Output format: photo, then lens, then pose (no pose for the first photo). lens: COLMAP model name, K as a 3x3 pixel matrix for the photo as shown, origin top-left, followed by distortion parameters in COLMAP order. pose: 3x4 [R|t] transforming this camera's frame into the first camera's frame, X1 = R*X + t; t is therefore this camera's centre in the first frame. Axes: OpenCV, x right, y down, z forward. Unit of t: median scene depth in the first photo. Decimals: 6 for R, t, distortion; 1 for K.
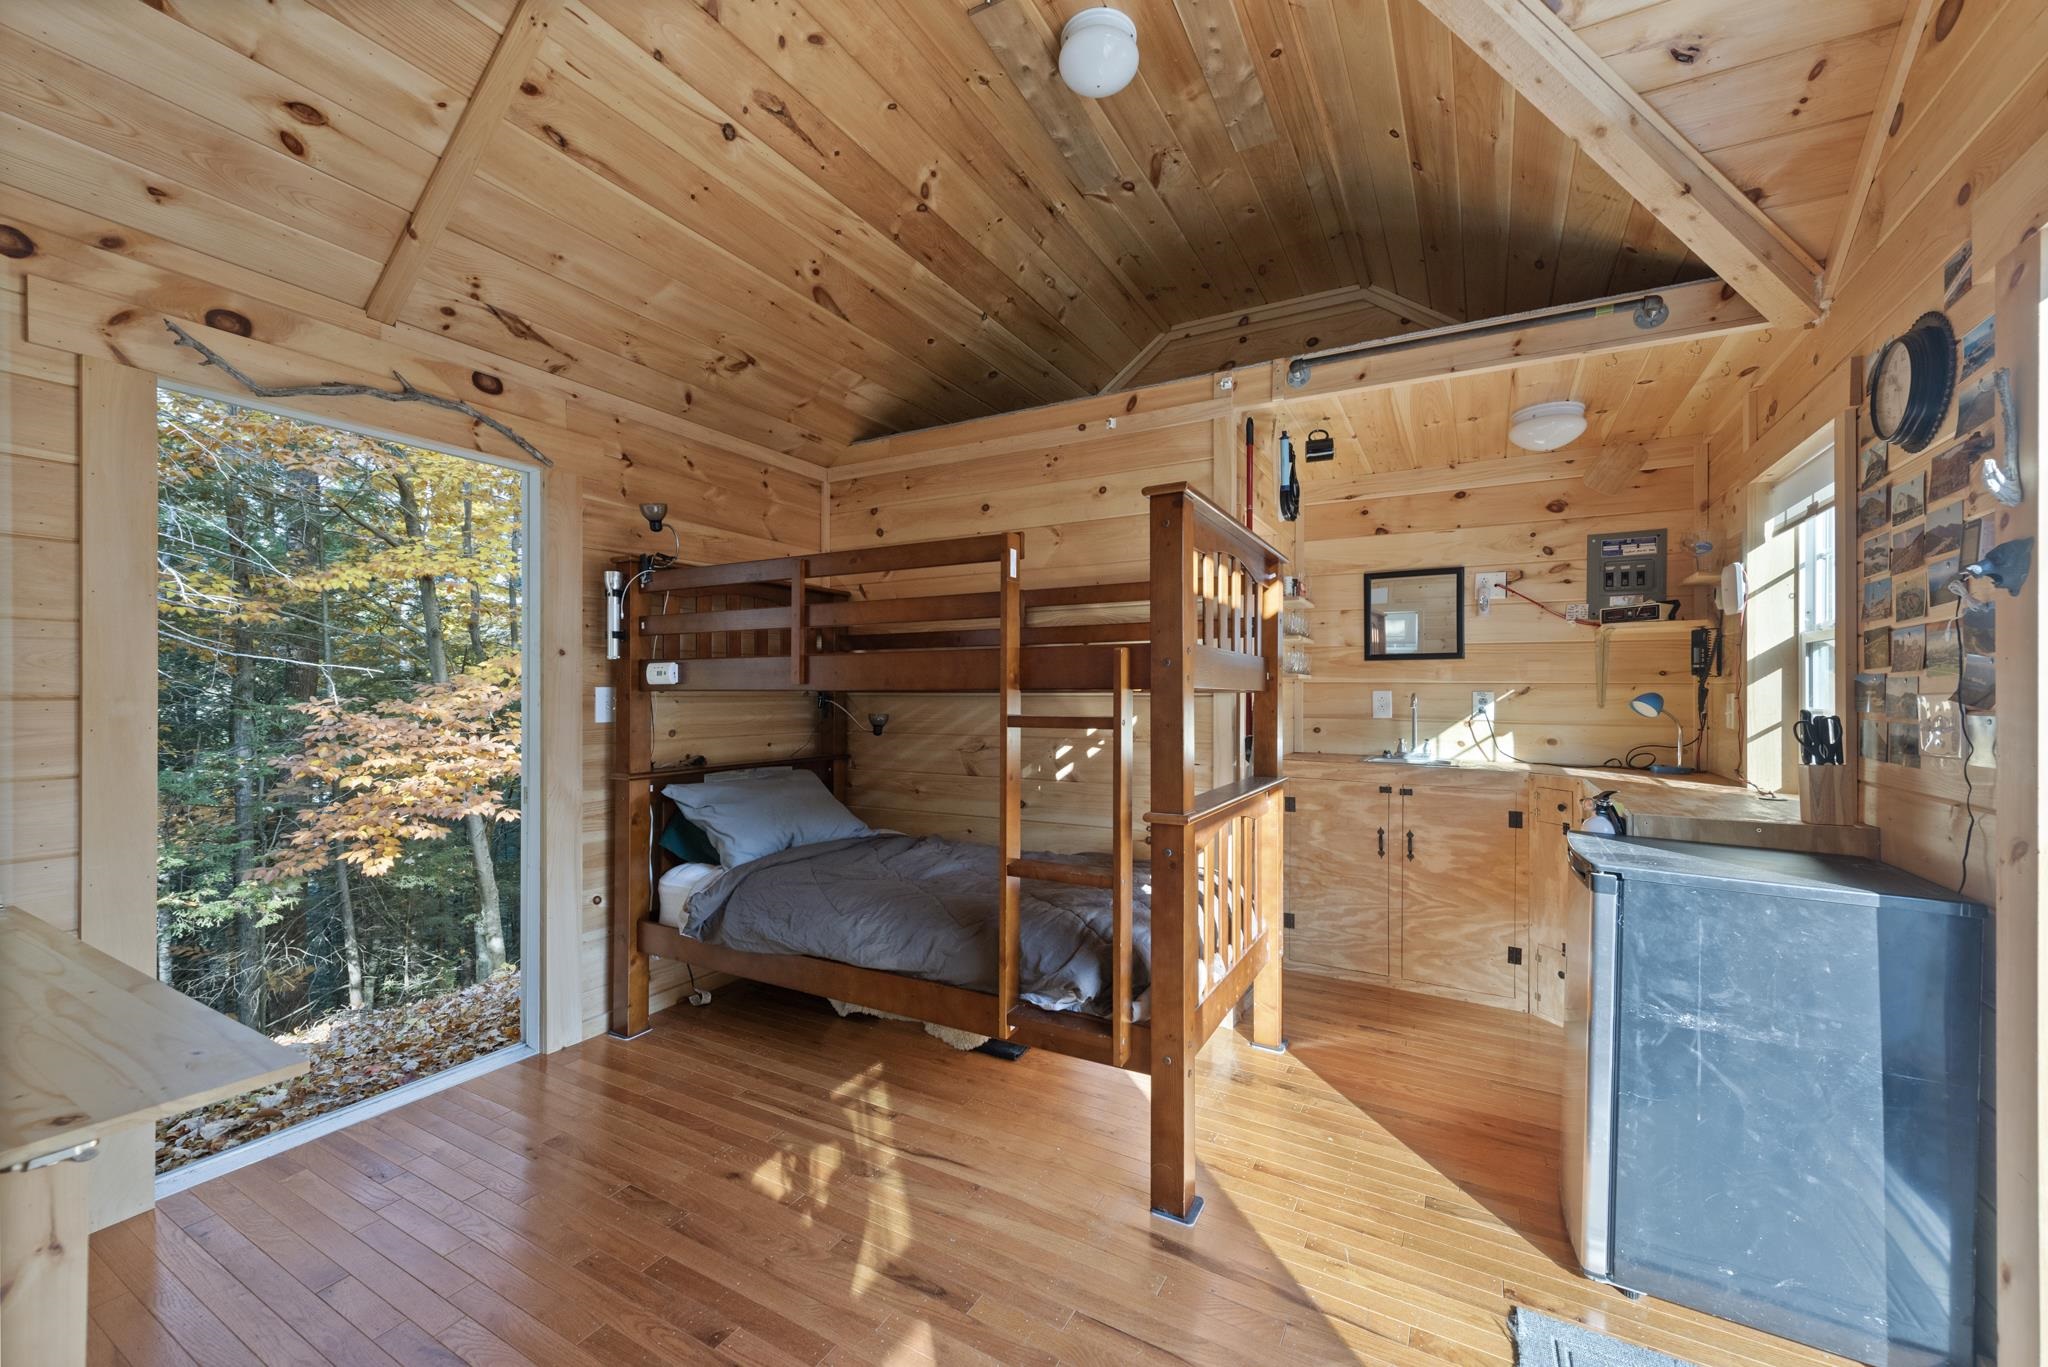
lens RADIAL K [[808.4, 0, 1023.6], [0, 808.4, 689.6], [0, 0, 1]] dist [0.013031, -0.004726]
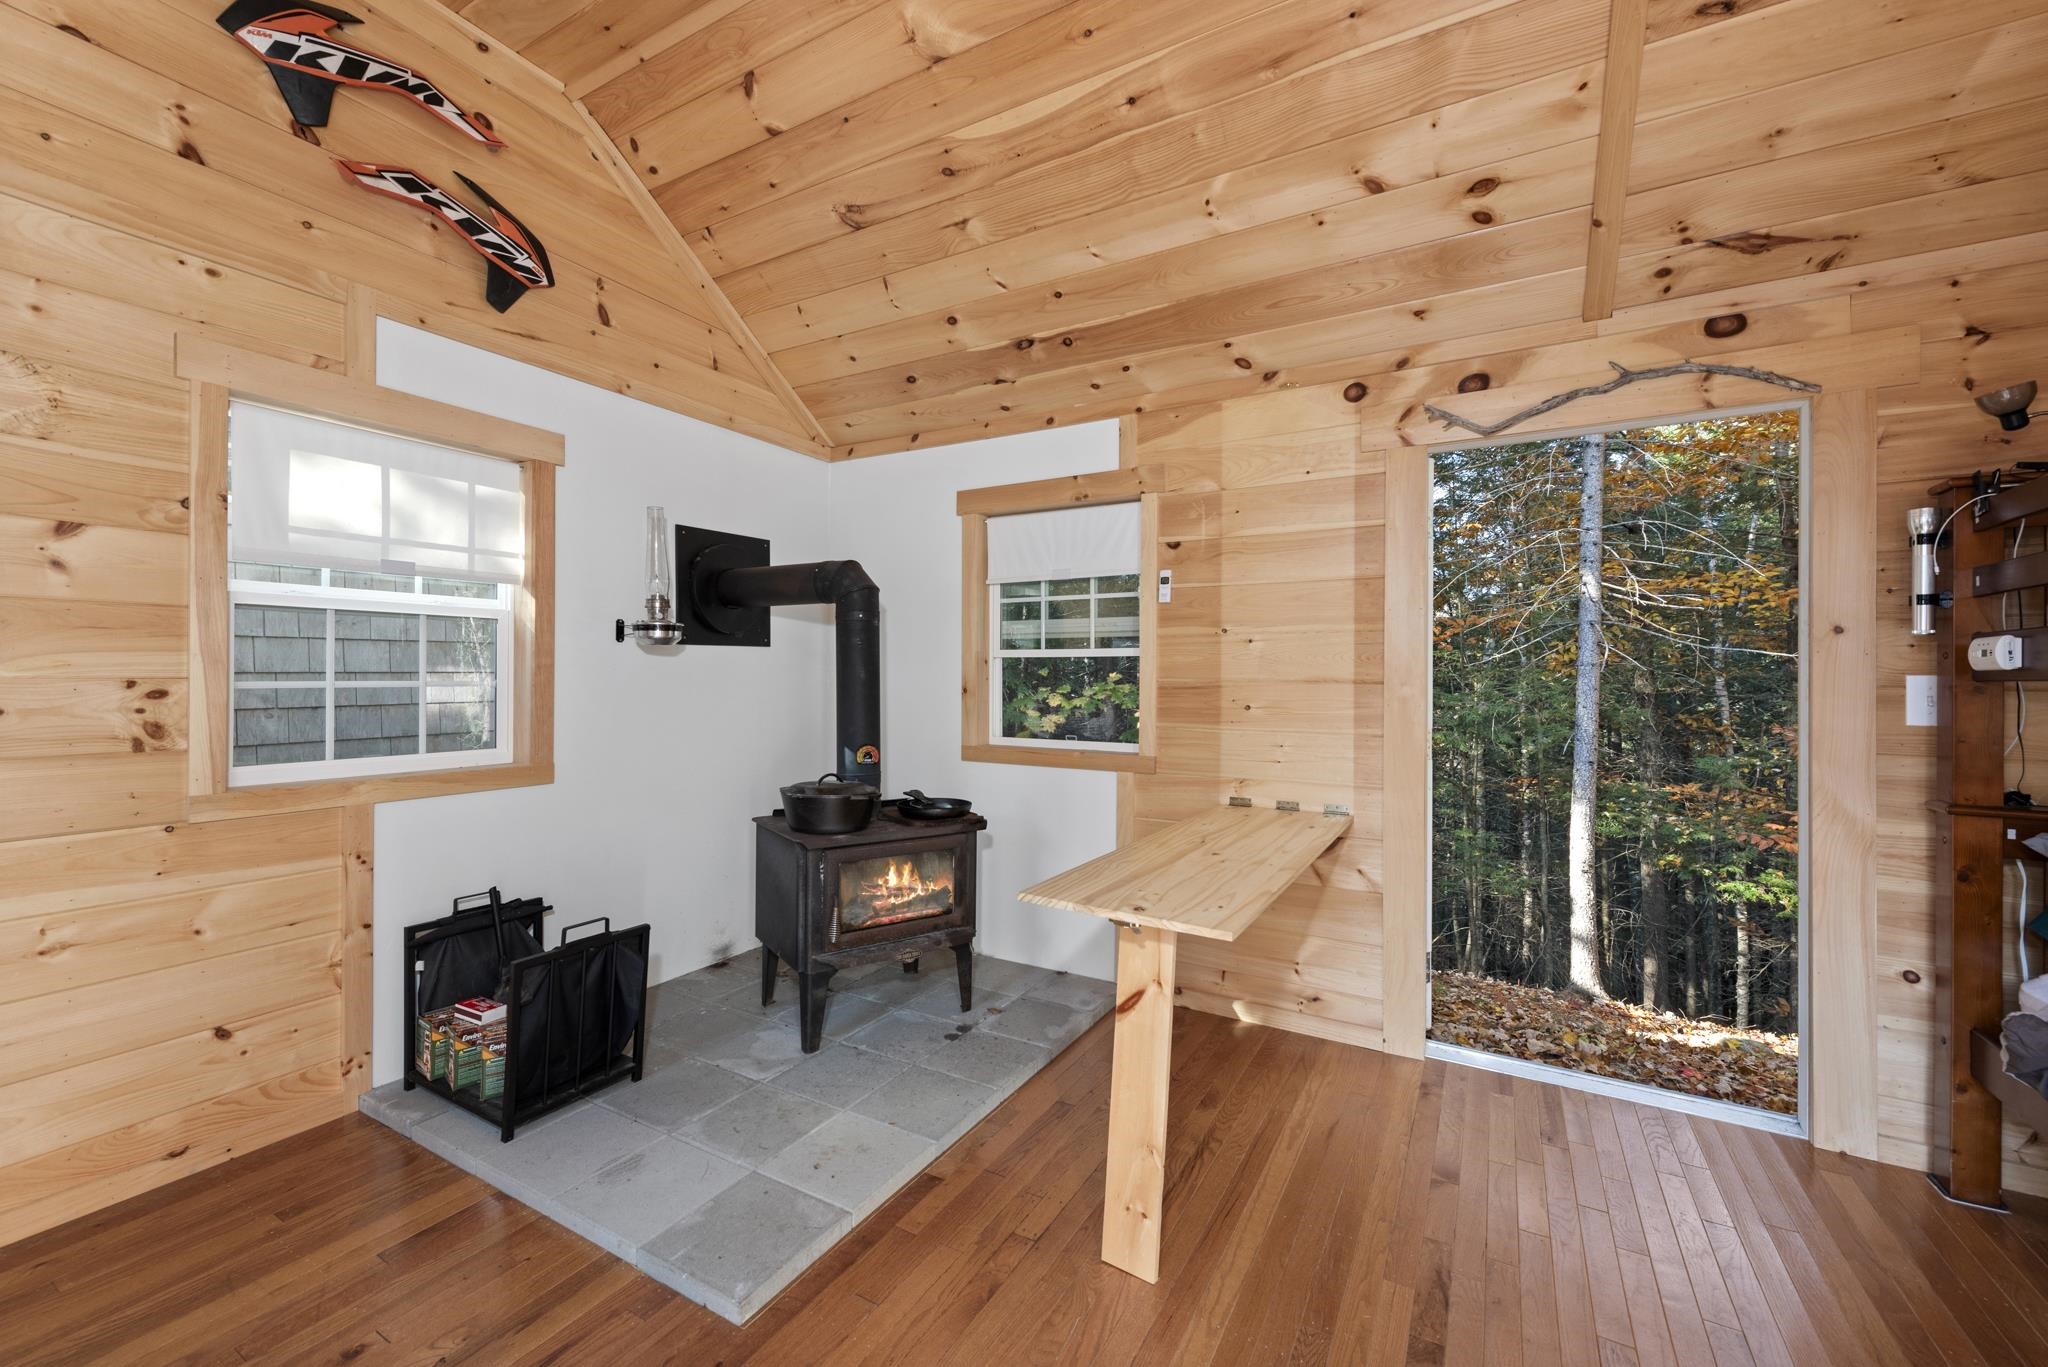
lens RADIAL K [[808.4, 0, 1024.1], [0, 808.4, 677.4], [0, 0, 1]] dist [0.013031, -0.004726]
pose [[-0.018801, -0.003384, -0.999818, 0.224807], [-0.005186, 0.999981, -0.003287, 0.005620], [0.999810, 0.005123, -0.018818, 0.270378]]
